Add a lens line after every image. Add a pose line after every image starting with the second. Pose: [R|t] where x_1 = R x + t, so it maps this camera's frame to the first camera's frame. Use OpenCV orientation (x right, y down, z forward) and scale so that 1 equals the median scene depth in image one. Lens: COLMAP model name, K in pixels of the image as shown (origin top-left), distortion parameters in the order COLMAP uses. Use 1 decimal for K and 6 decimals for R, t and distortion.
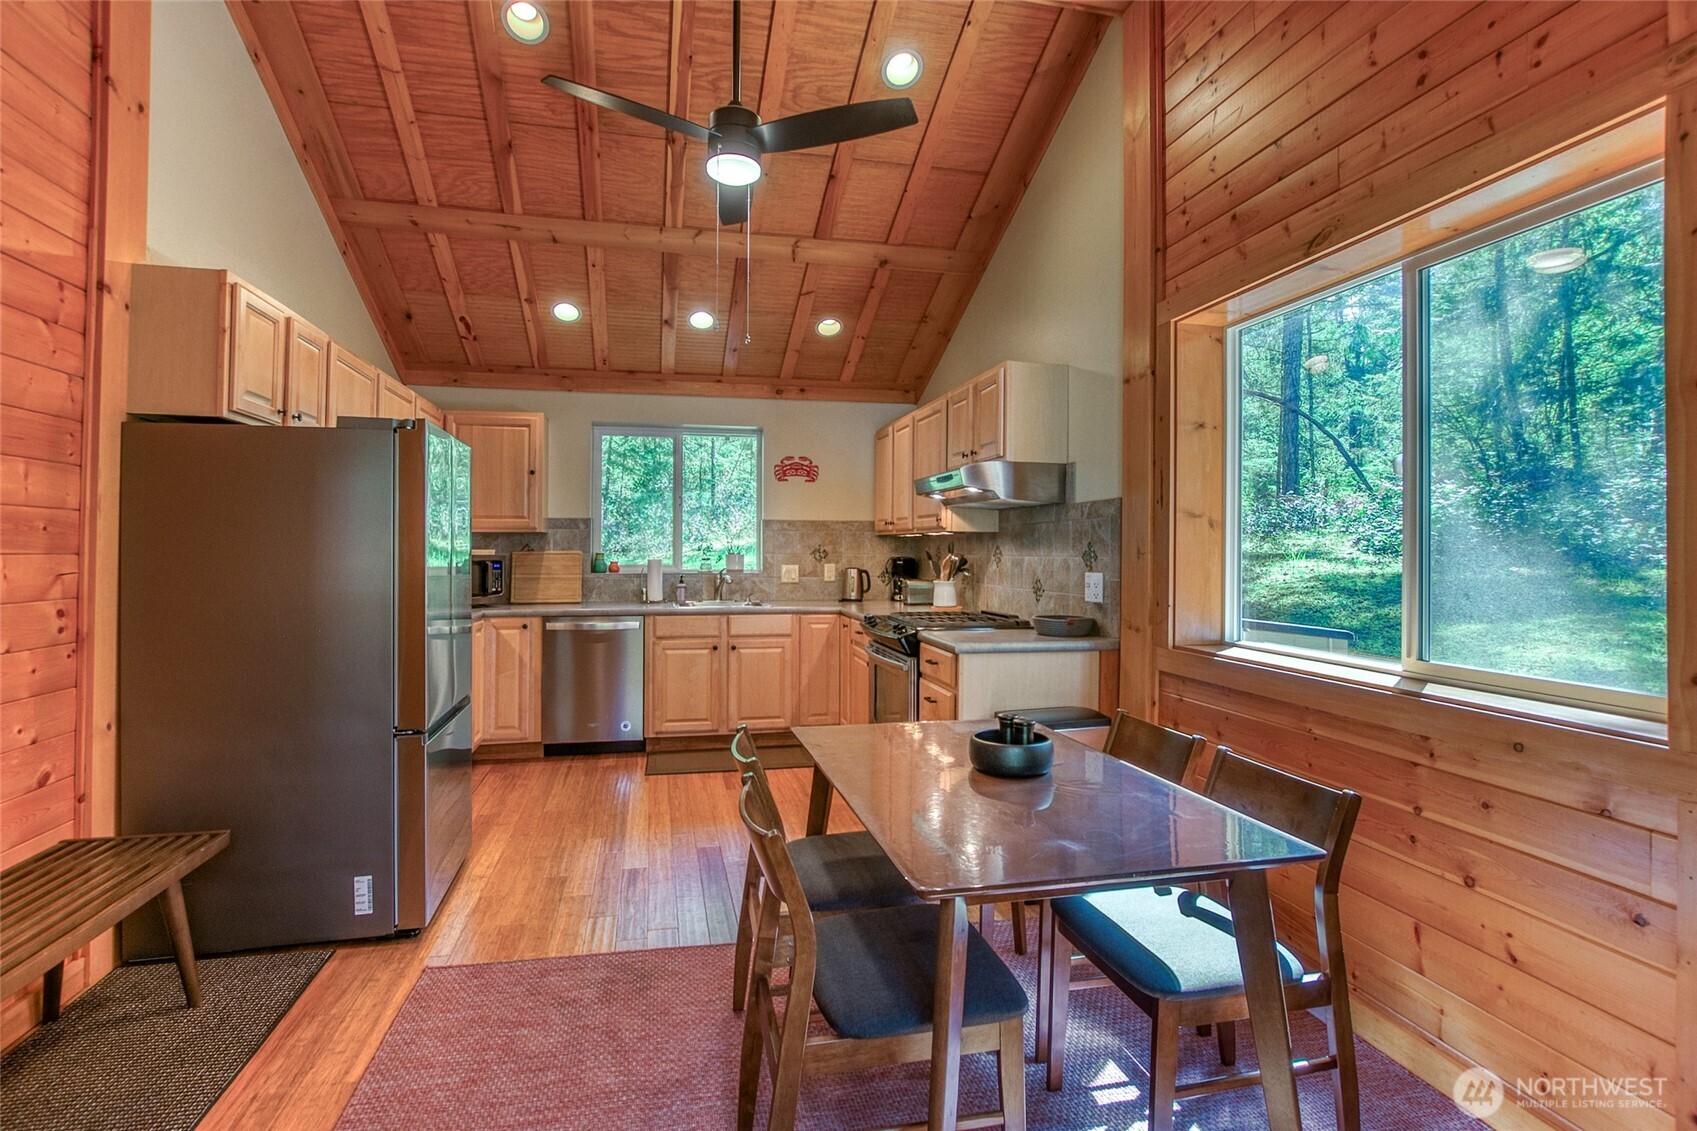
lens RADIAL K [[795.2, 0, 844.2], [0, 795.2, 543.1], [0, 0, 1]] dist [-0.001133, -0.000201]
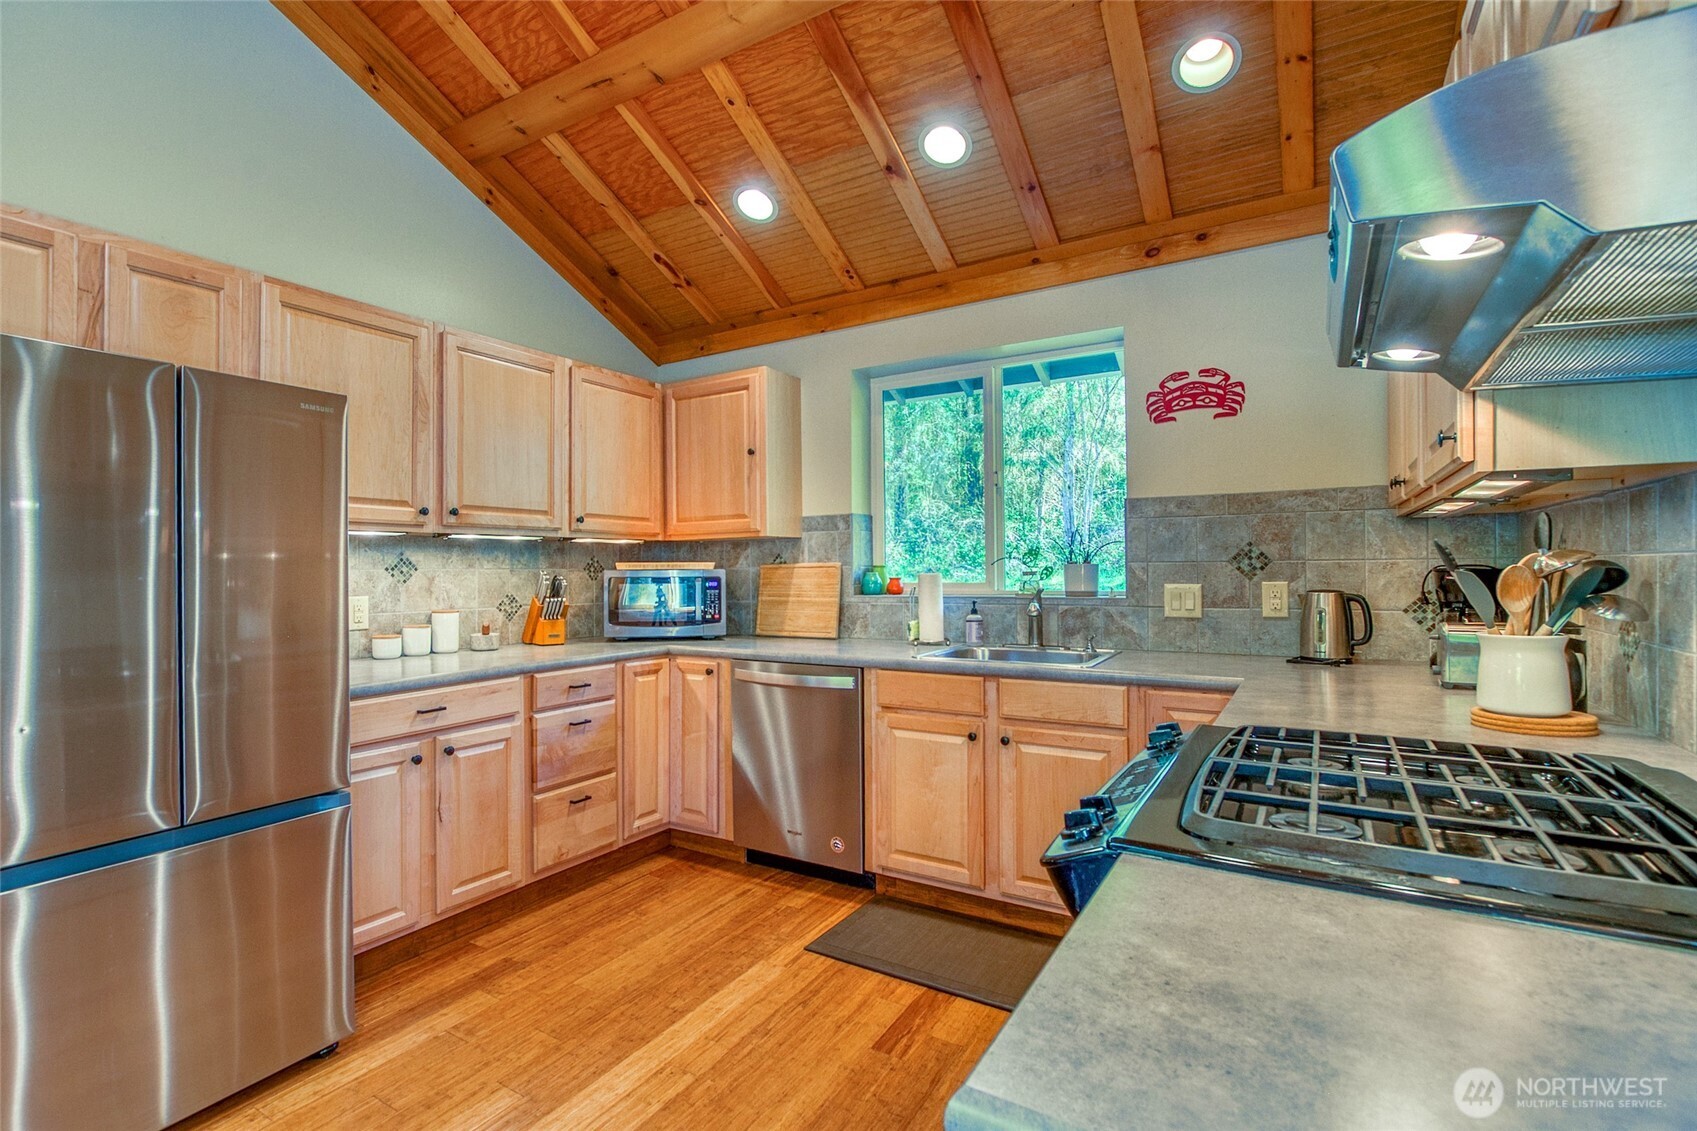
lens RADIAL K [[778.5, 0, 848.5], [0, 778.5, 565.5], [0, 0, 1]] dist [-0.013661, -0.000130]
pose [[0.701891, -0.013843, -0.712149, 0.150628], [0.019398, 0.999812, -0.000316, 0.012943], [0.712020, -0.013593, 0.702028, 0.542321]]
